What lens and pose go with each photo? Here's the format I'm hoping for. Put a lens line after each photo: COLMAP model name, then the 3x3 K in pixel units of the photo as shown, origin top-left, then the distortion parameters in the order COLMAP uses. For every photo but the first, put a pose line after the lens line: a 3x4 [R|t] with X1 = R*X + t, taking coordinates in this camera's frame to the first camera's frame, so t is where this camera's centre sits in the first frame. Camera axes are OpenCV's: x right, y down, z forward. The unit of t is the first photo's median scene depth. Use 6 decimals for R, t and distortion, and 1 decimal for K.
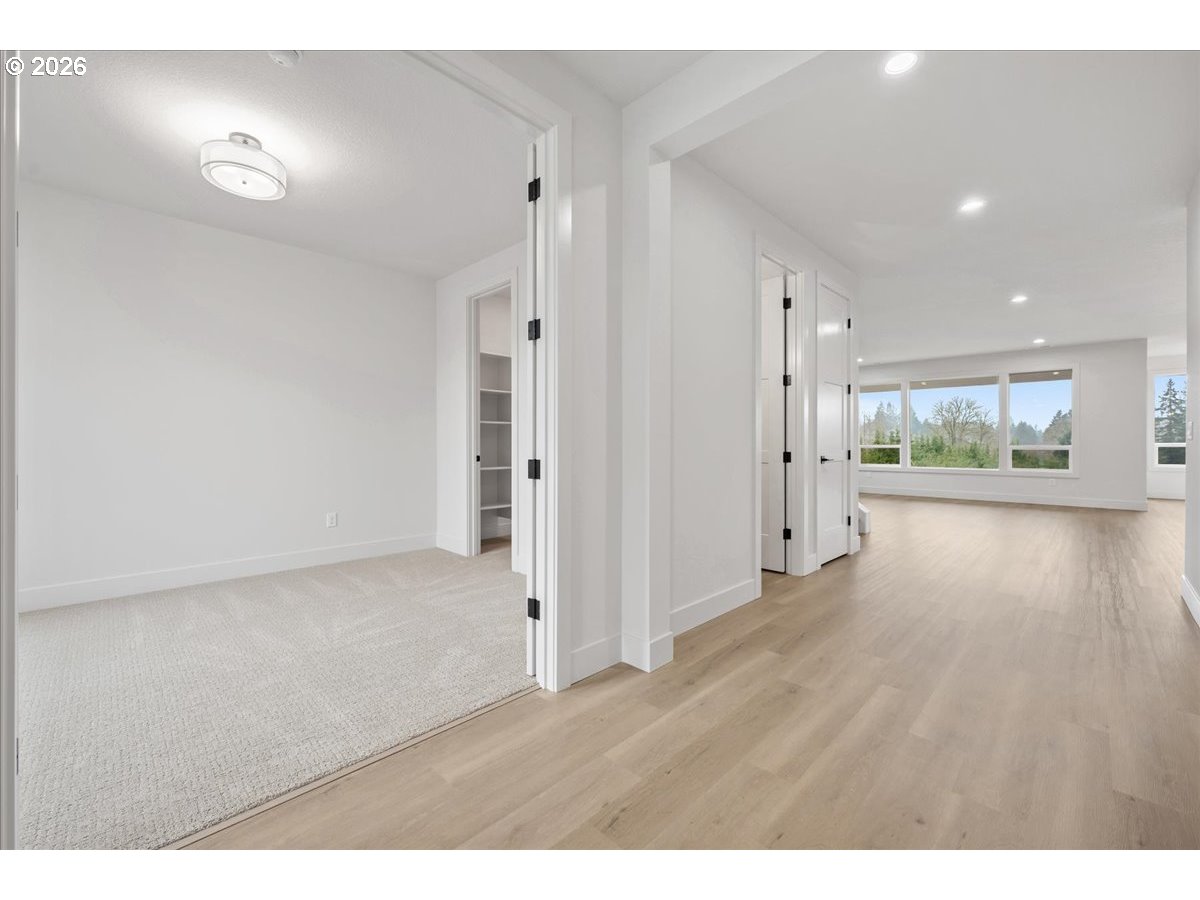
lens RADIAL K [[500.4, 0, 601.1], [0, 500.4, 443.3], [0, 0, 1]] dist [-0.000680, -0.000155]
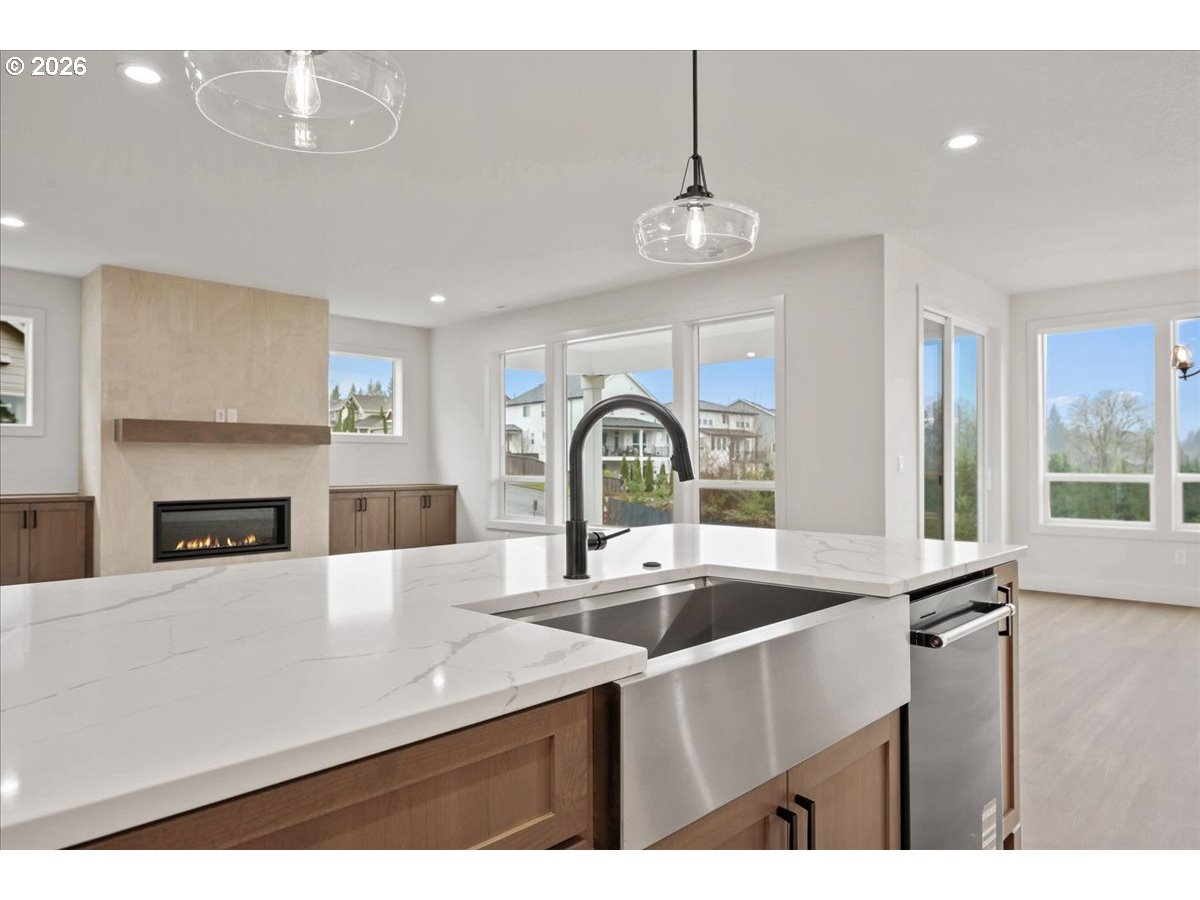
lens RADIAL K [[779.1, 0, 600.0], [0, 779.1, 450.0], [0, 0, 1]] dist [-0.000702, 0.000247]
pose [[0.999929, -0.001219, 0.011879, 0.636255], [0.001445, 0.999816, -0.019108, -0.007858], [-0.011854, 0.019124, 0.999747, 0.256611]]
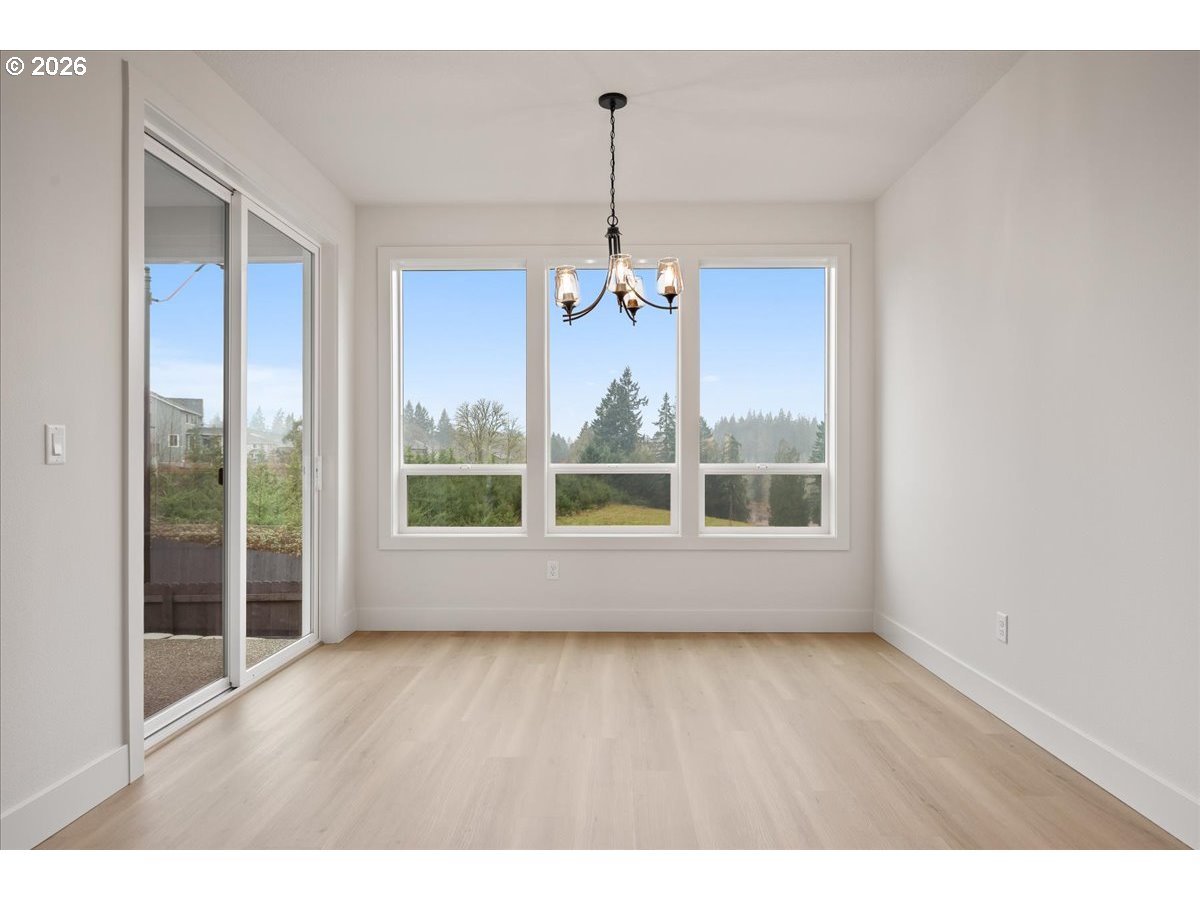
lens RADIAL K [[722.8, 0, 611.5], [0, 722.8, 456.9], [0, 0, 1]] dist [0.000451, -0.000154]
pose [[0.720684, -0.000978, 0.693263, 0.809645], [0.002866, 0.999995, -0.001569, -0.003581], [-0.693258, 0.003118, 0.720683, 0.508059]]
